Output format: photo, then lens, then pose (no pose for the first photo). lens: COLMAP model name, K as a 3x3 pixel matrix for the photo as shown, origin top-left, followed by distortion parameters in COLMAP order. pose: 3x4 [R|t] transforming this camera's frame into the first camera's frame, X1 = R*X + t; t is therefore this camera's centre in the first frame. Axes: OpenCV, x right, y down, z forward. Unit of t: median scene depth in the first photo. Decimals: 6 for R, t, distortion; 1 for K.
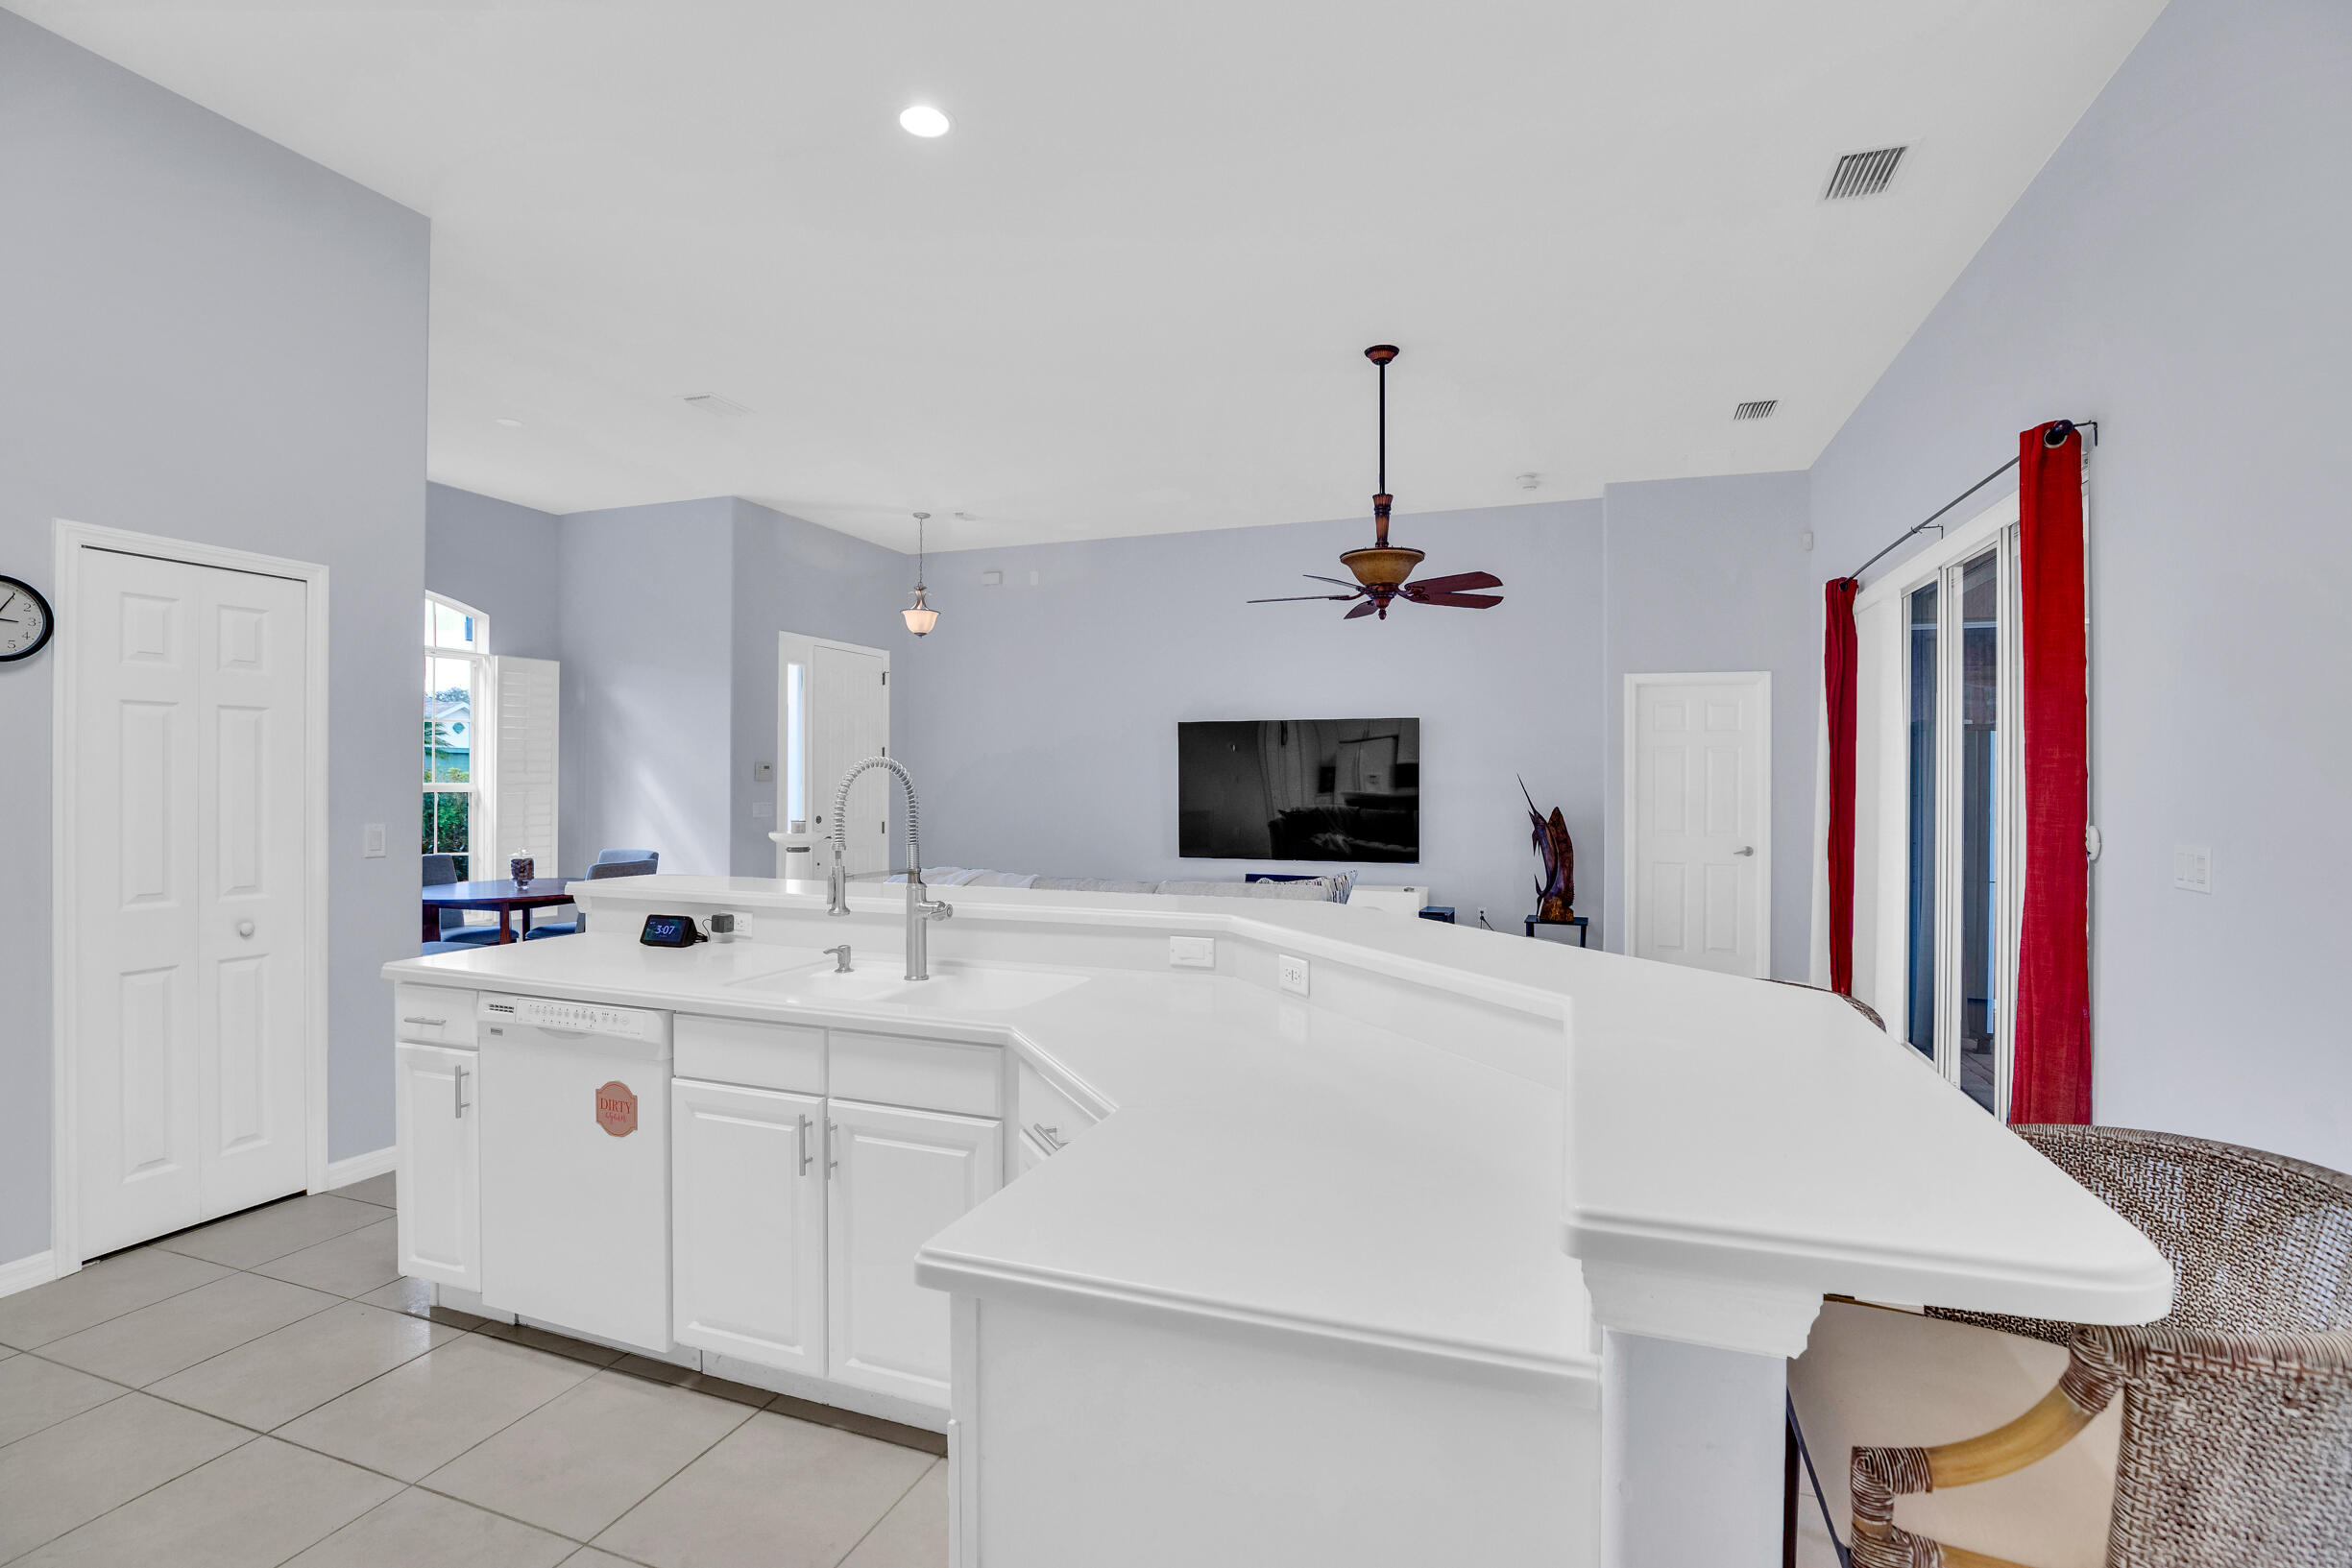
lens RADIAL K [[1076.0, 0, 1187.3], [0, 1076.0, 776.9], [0, 0, 1]] dist [-0.040562, 0.010215]
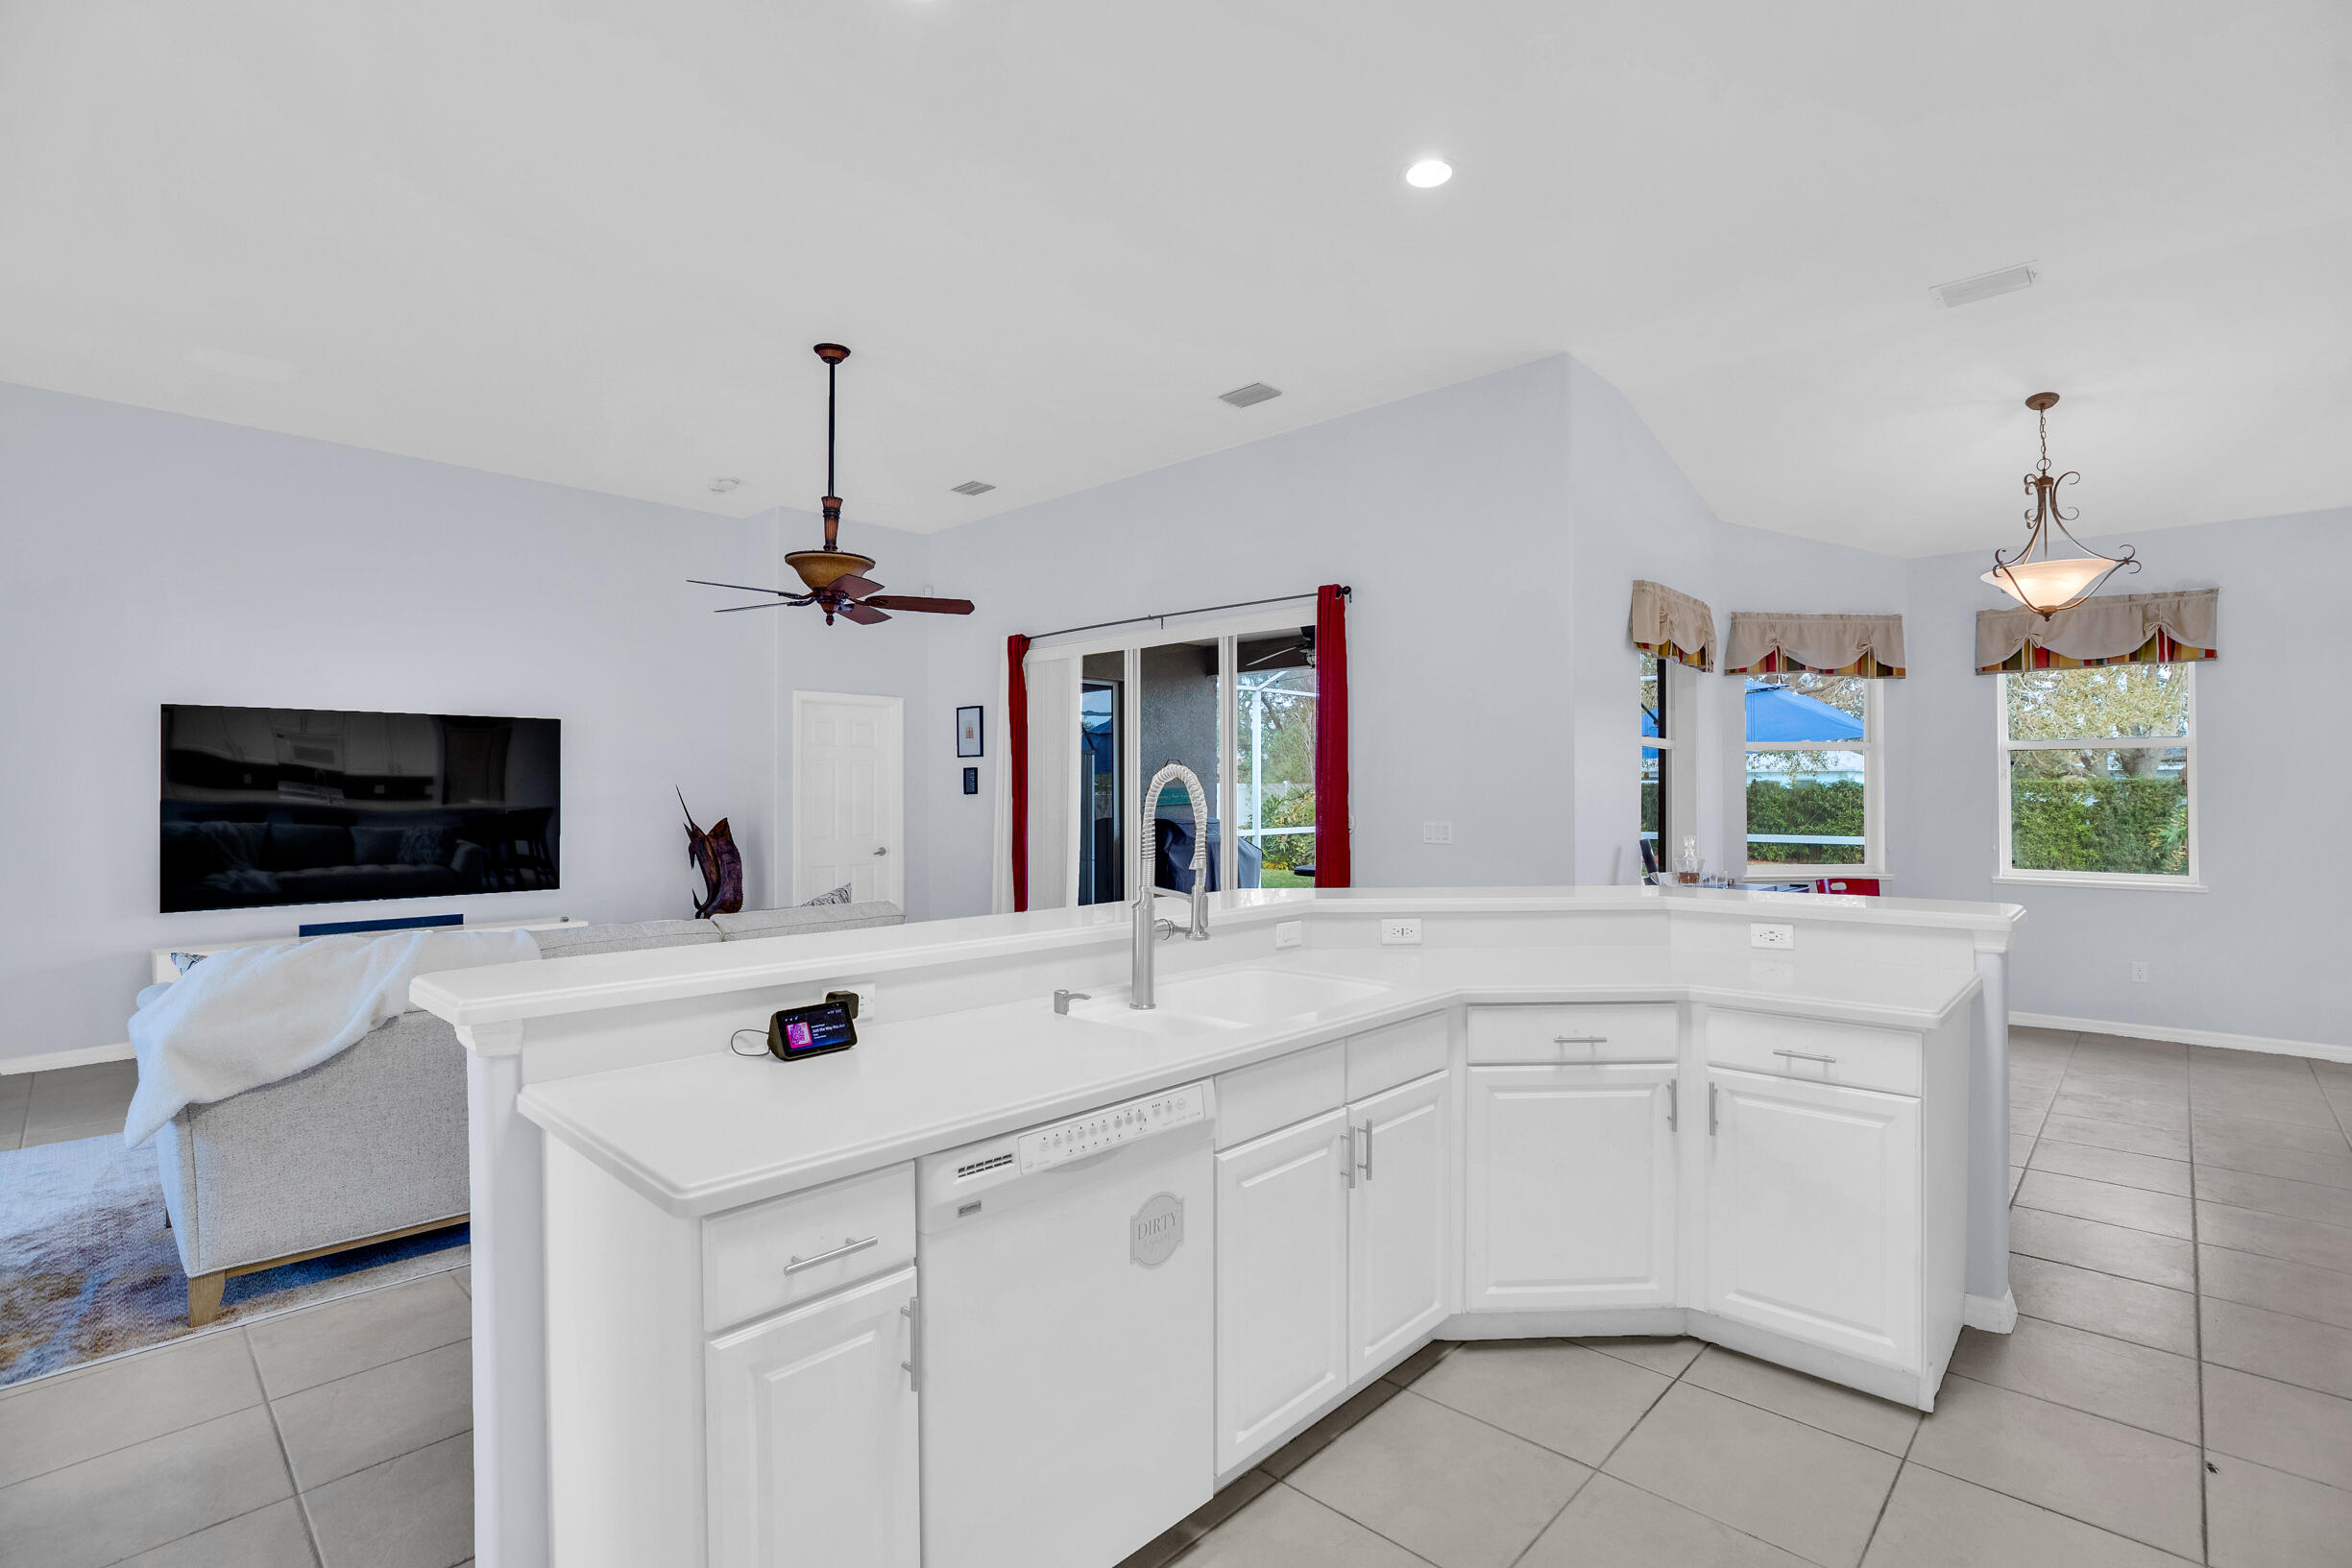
lens RADIAL K [[1076.0, 0, 1188.7], [0, 1076.0, 777.3], [0, 0, 1]] dist [-0.040562, 0.010215]
pose [[0.400848, 0.008300, 0.916107, -0.572470], [0.000825, 0.999955, -0.009421, 0.000422], [-0.916144, 0.004532, 0.400824, 0.316040]]
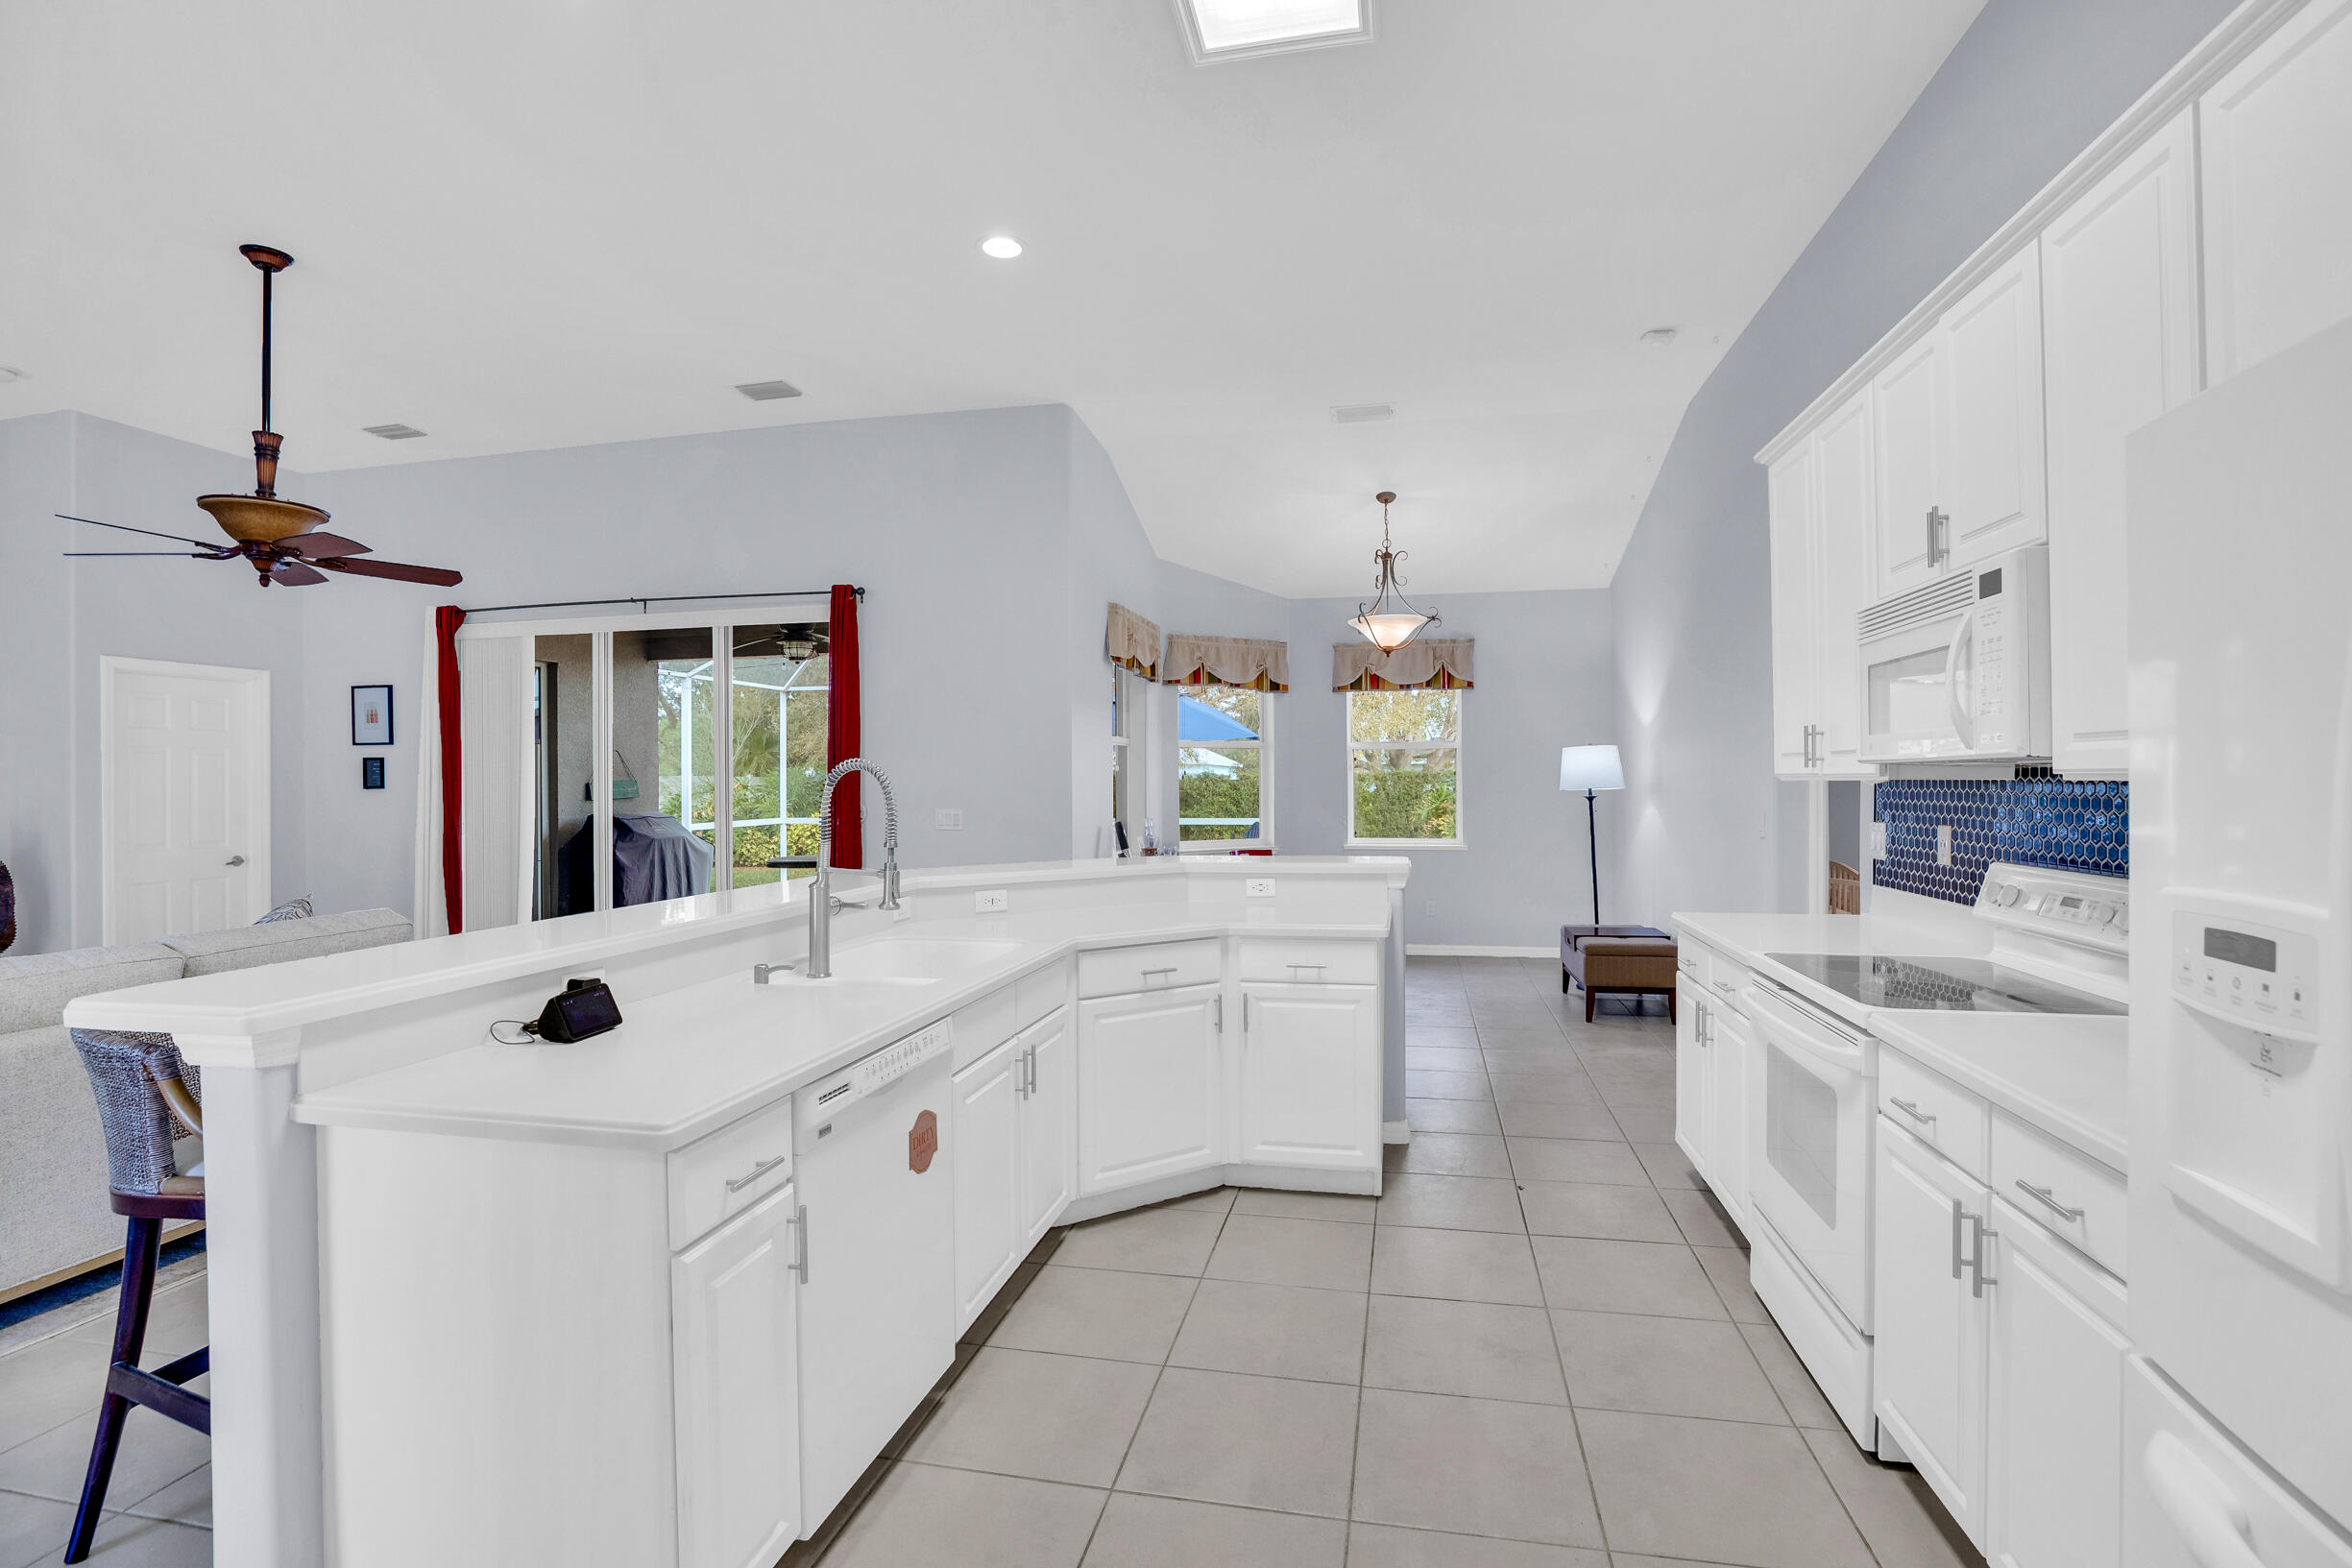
lens RADIAL K [[1076.0, 0, 1179.7], [0, 1076.0, 779.3], [0, 0, 1]] dist [-0.040562, 0.010215]
pose [[-0.131432, -0.000717, 0.991325, -0.691081], [0.004650, 0.999988, 0.001339, 0.000942], [-0.991314, 0.004786, -0.131427, 0.421492]]
